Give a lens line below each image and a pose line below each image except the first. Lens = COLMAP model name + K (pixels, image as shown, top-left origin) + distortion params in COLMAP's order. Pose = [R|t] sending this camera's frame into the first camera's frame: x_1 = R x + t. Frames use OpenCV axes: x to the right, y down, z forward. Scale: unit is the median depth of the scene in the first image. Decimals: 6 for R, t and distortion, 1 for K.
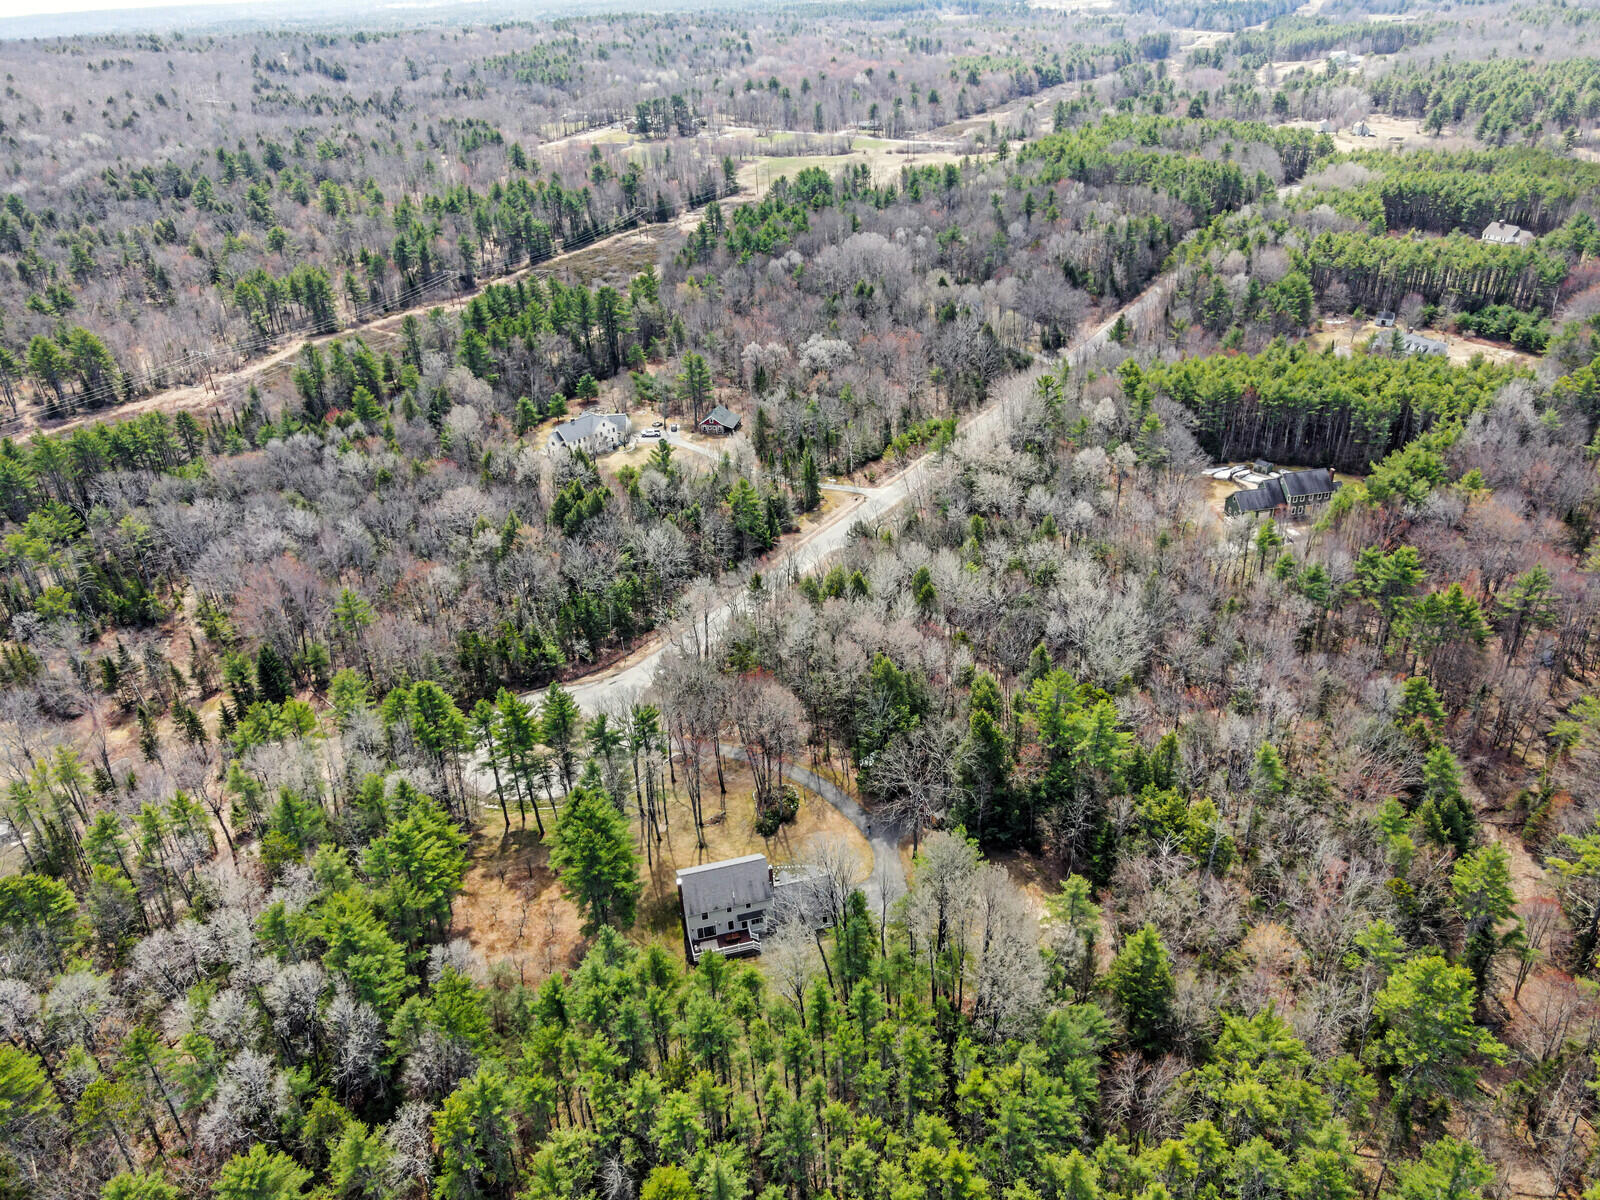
lens RADIAL K [[1171.8, 0, 800.9], [0, 1171.8, 598.5], [0, 0, 1]] dist [0.010012, 0.003437]
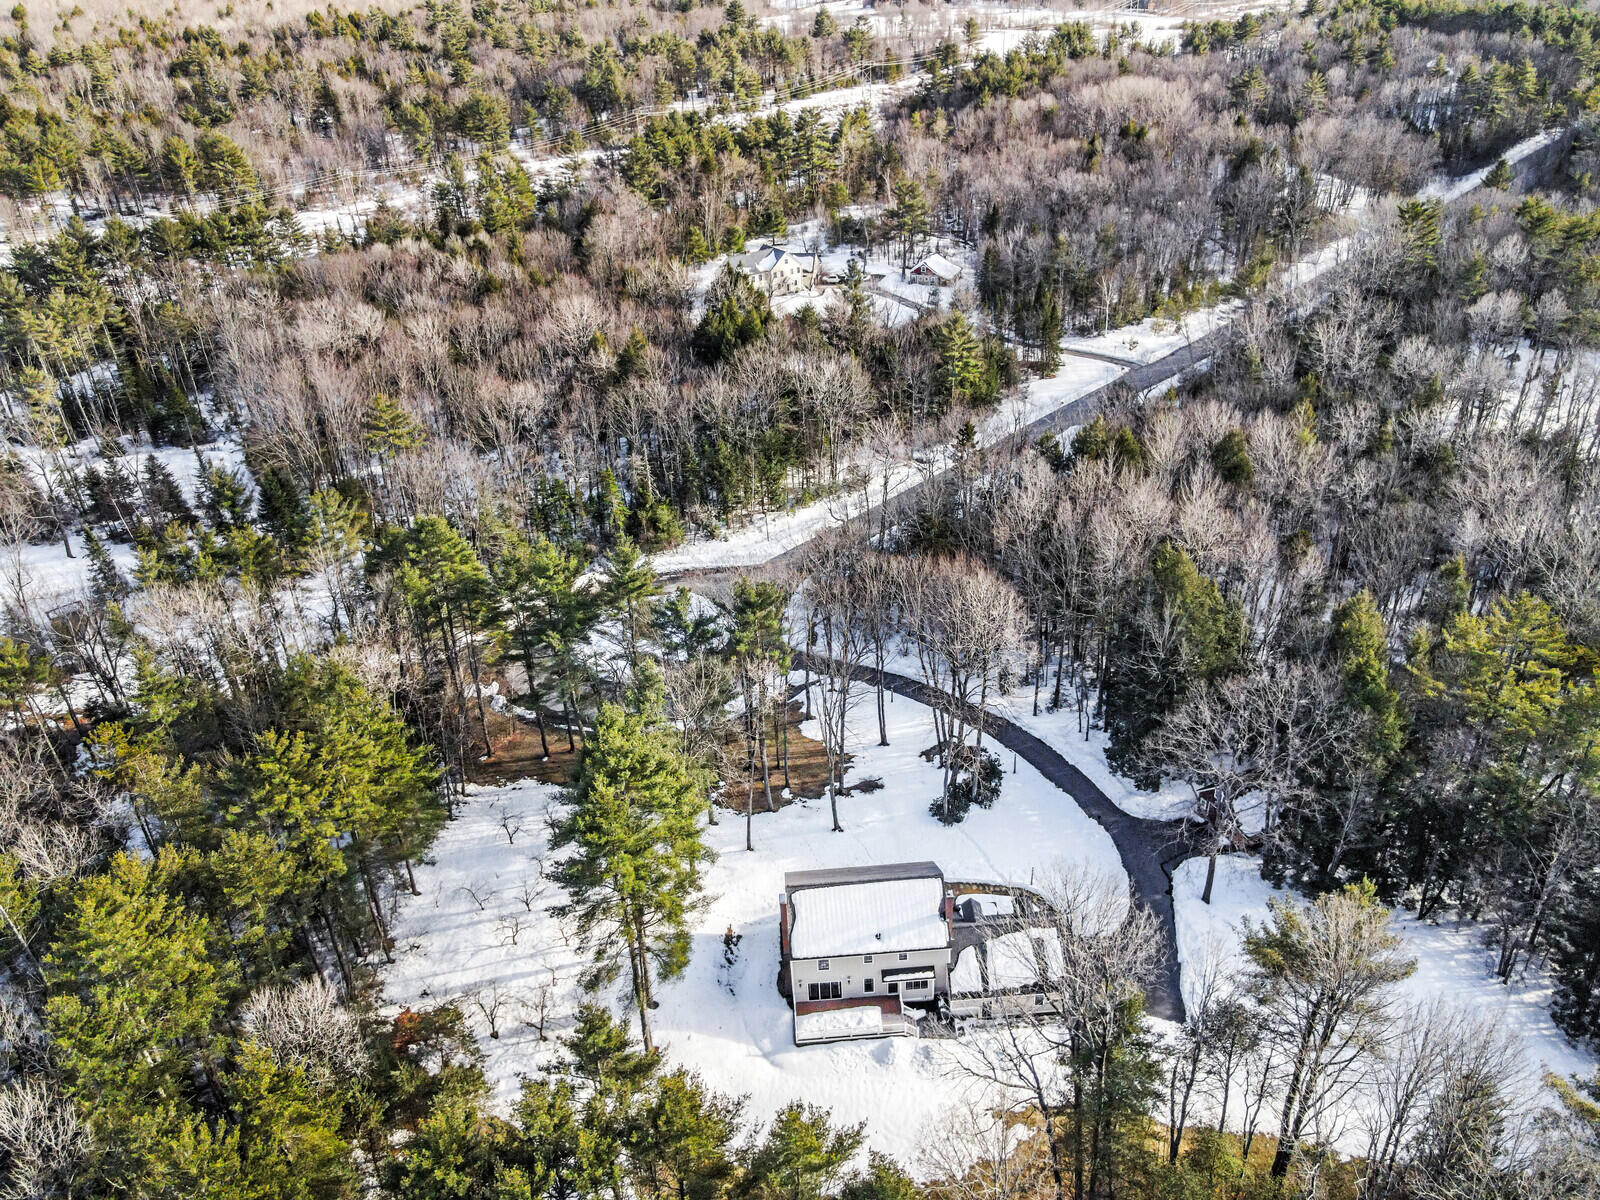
lens RADIAL K [[1152.9, 0, 797.9], [0, 1152.9, 598.4], [0, 0, 1]] dist [0.020361, -0.005907]
pose [[0.981235, 0.097003, -0.166639, -0.012968], [-0.088817, 0.994478, 0.055909, 0.046470], [0.171142, -0.040059, 0.984432, 0.319161]]
